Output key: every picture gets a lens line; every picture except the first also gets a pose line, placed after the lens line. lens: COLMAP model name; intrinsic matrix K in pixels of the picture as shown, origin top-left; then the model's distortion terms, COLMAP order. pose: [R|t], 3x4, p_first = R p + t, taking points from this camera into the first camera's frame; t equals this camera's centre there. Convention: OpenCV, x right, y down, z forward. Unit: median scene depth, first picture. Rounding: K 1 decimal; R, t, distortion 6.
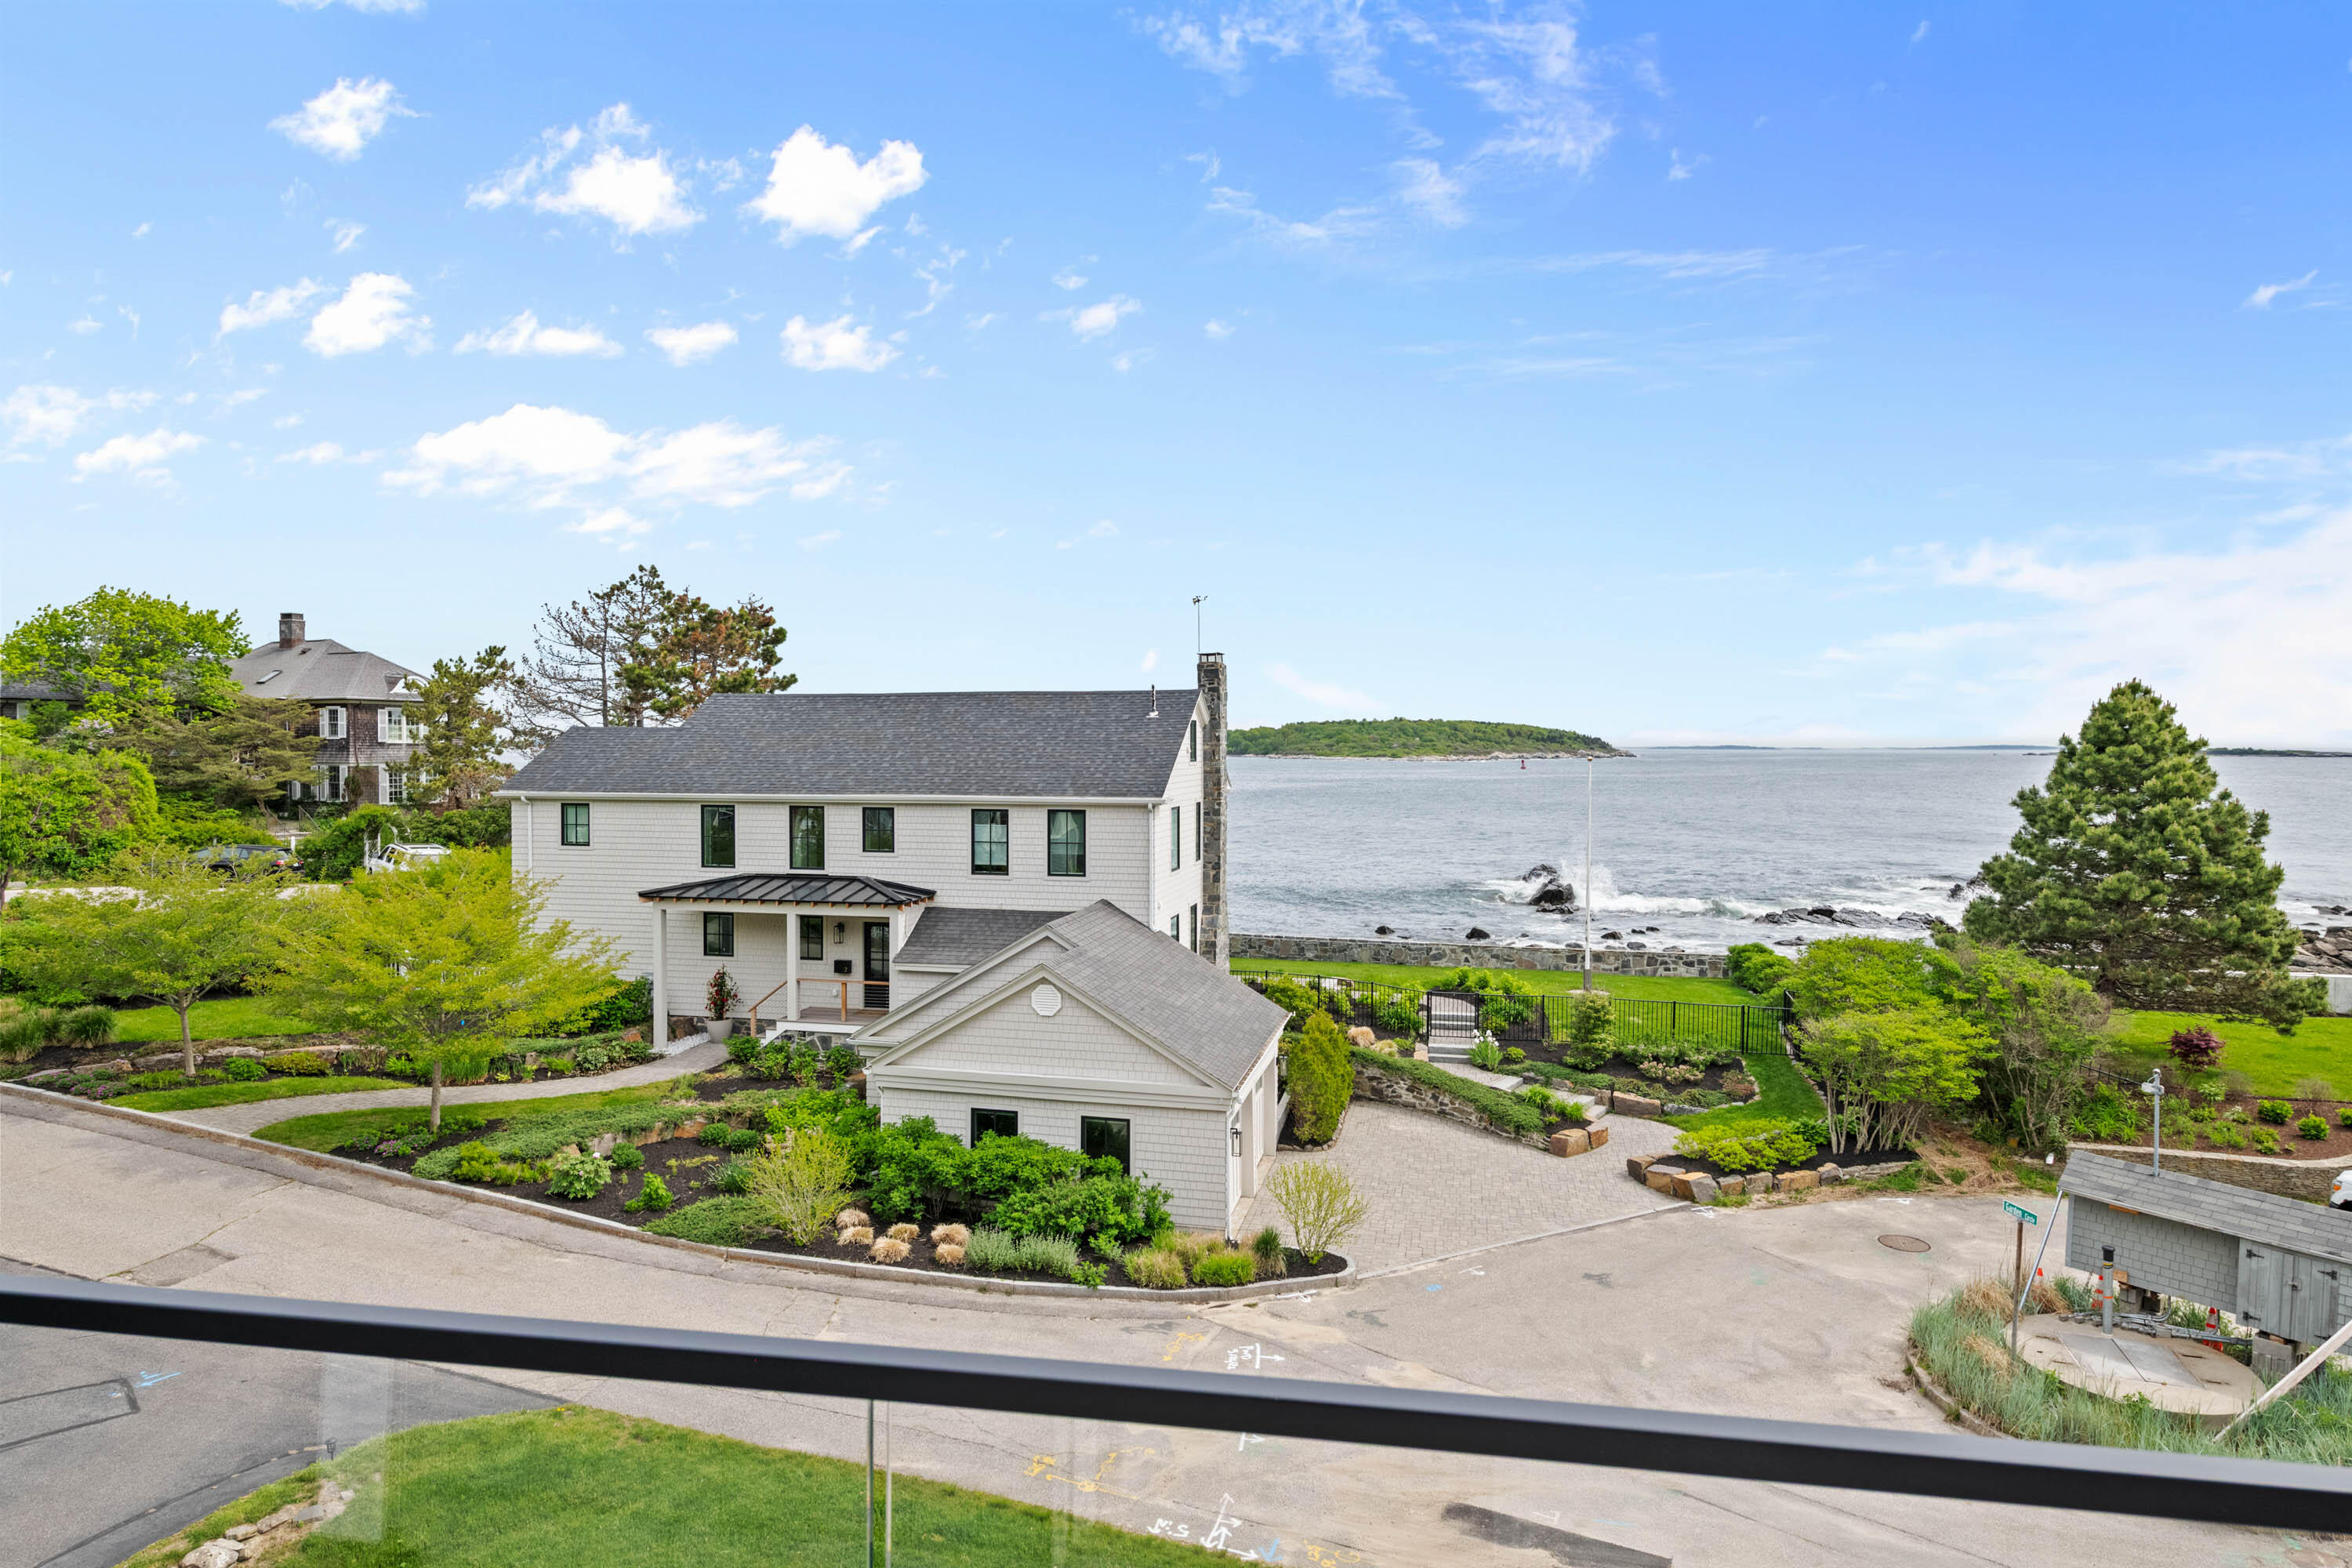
lens RADIAL K [[1280.5, 0, 1167.3], [0, 1280.5, 774.6], [0, 0, 1]] dist [0.024277, -0.020757]
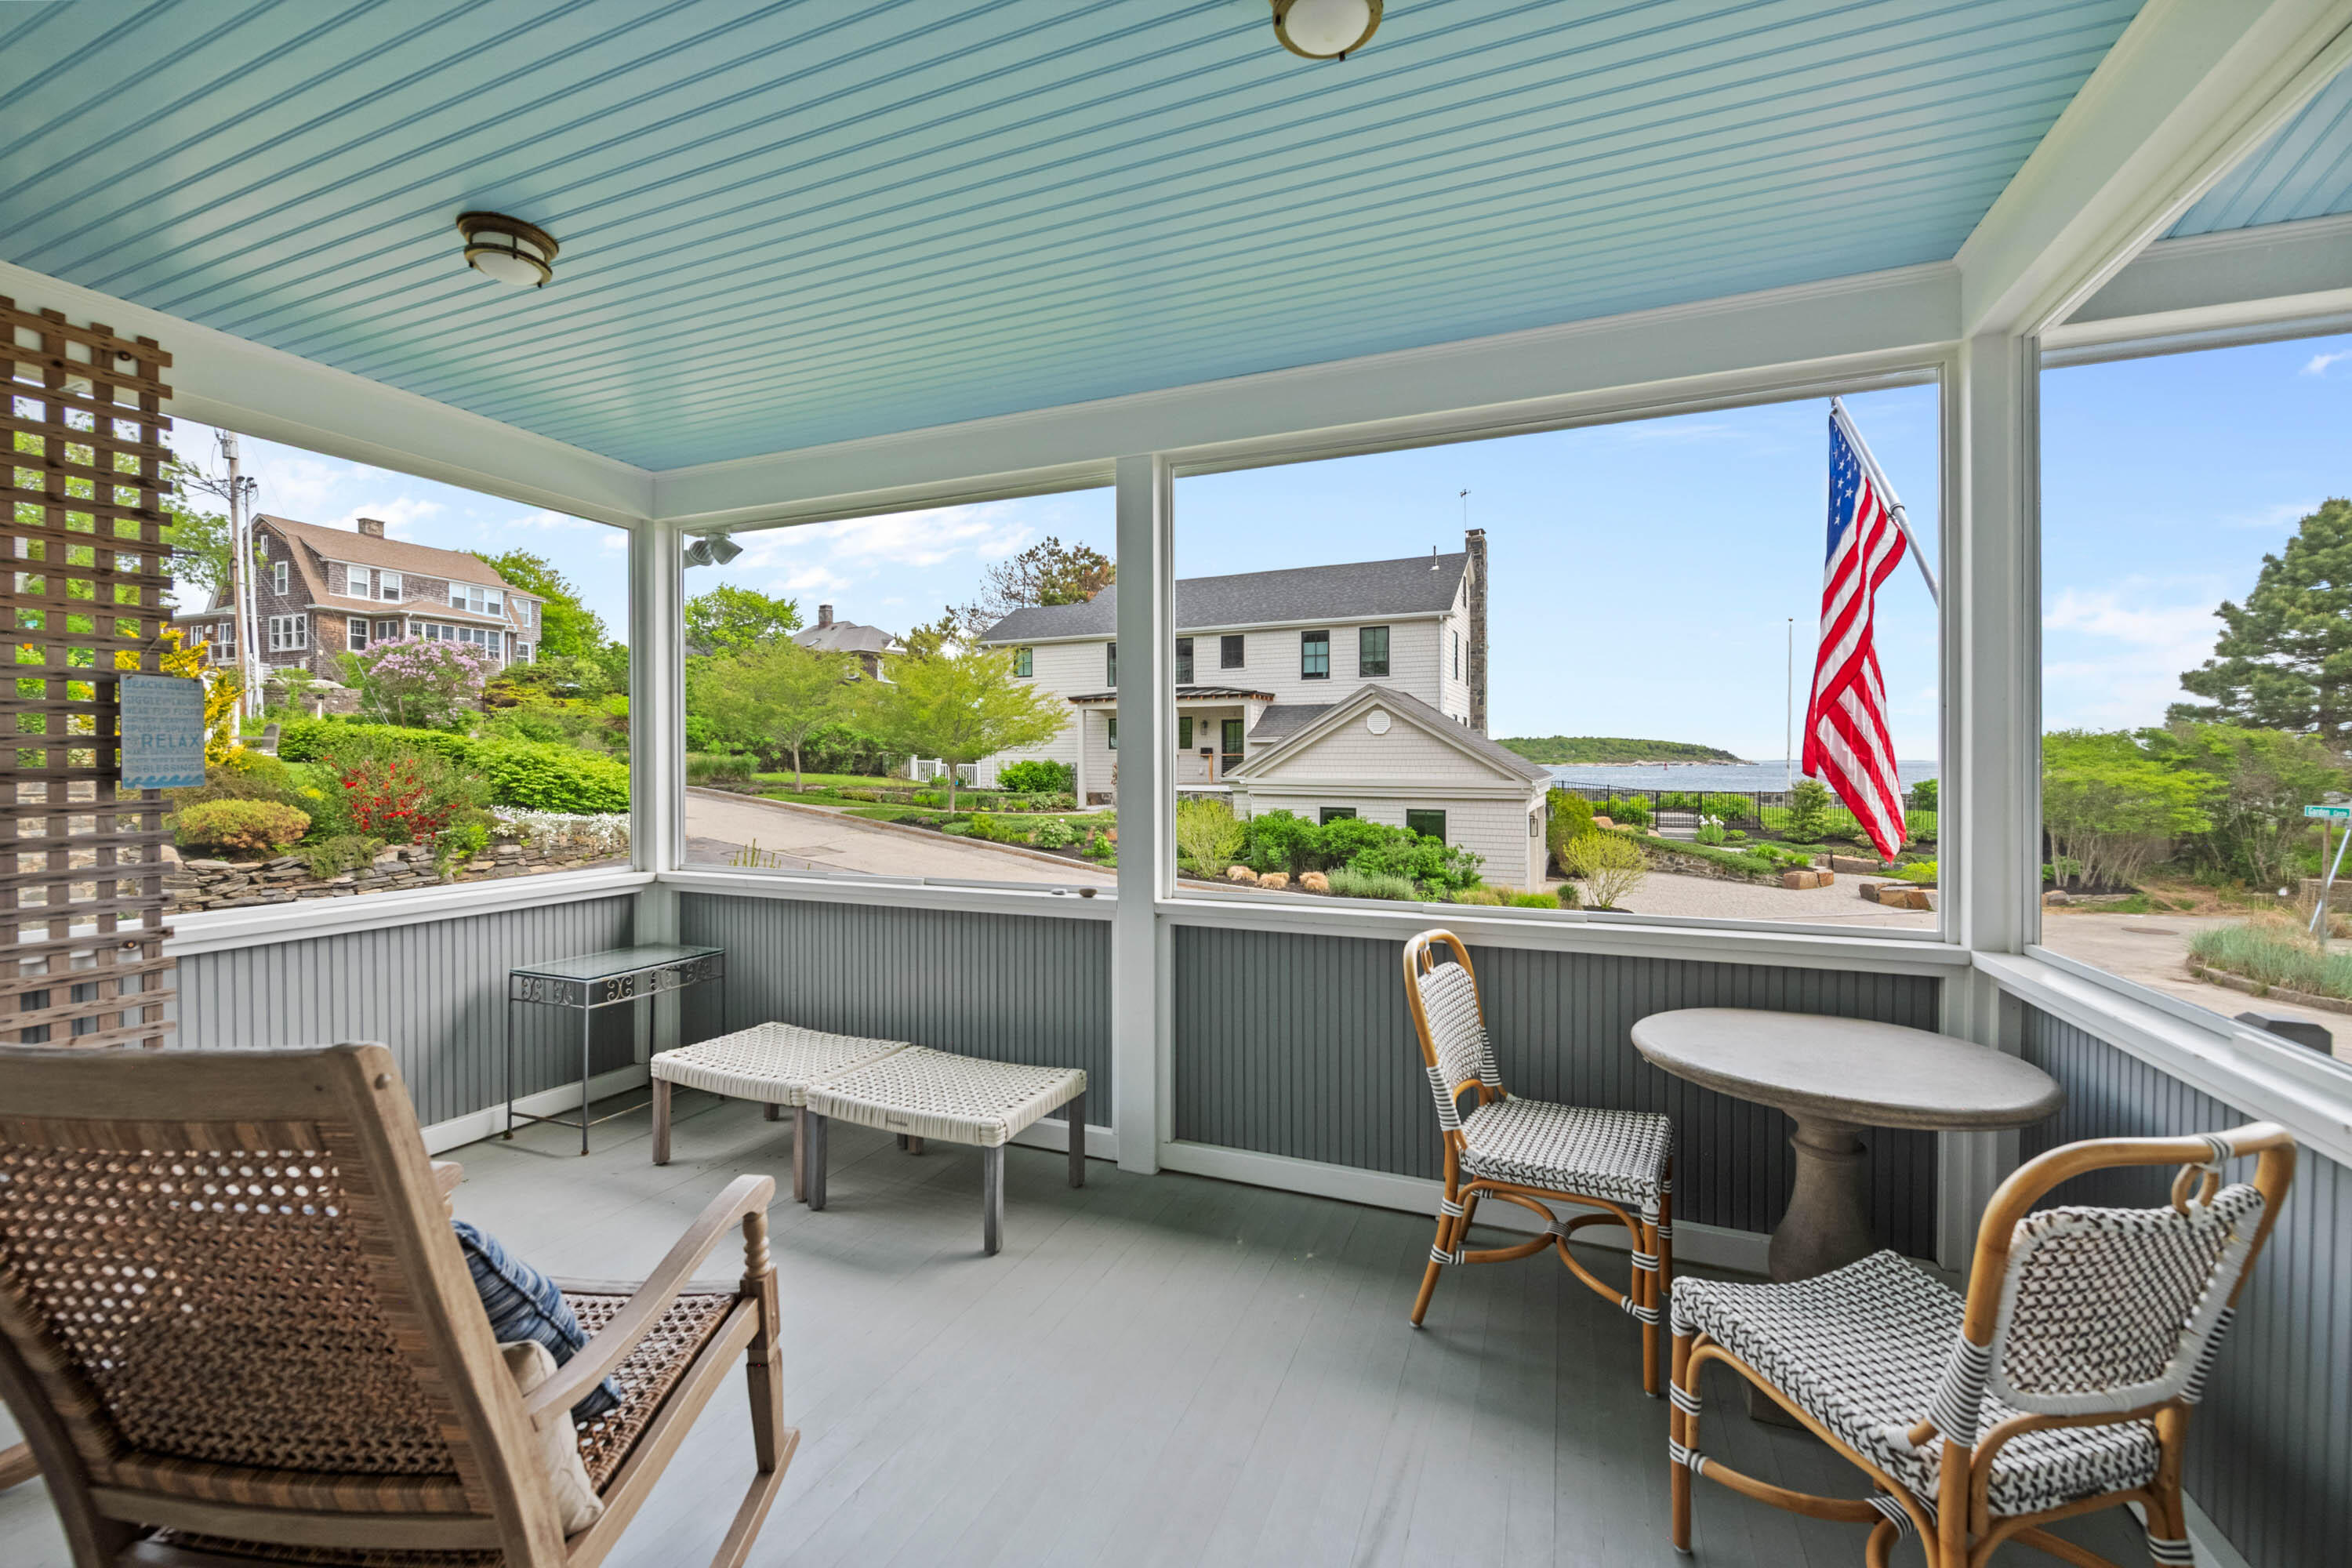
lens RADIAL K [[921.1, 0, 1174.6], [0, 921.1, 774.9], [0, 0, 1]] dist [0.002190, -0.003759]
pose [[0.978142, -0.002729, -0.207918, -0.079802], [-0.001498, 0.999795, -0.020171, 0.193912], [0.207930, 0.020041, 0.977938, 0.021388]]
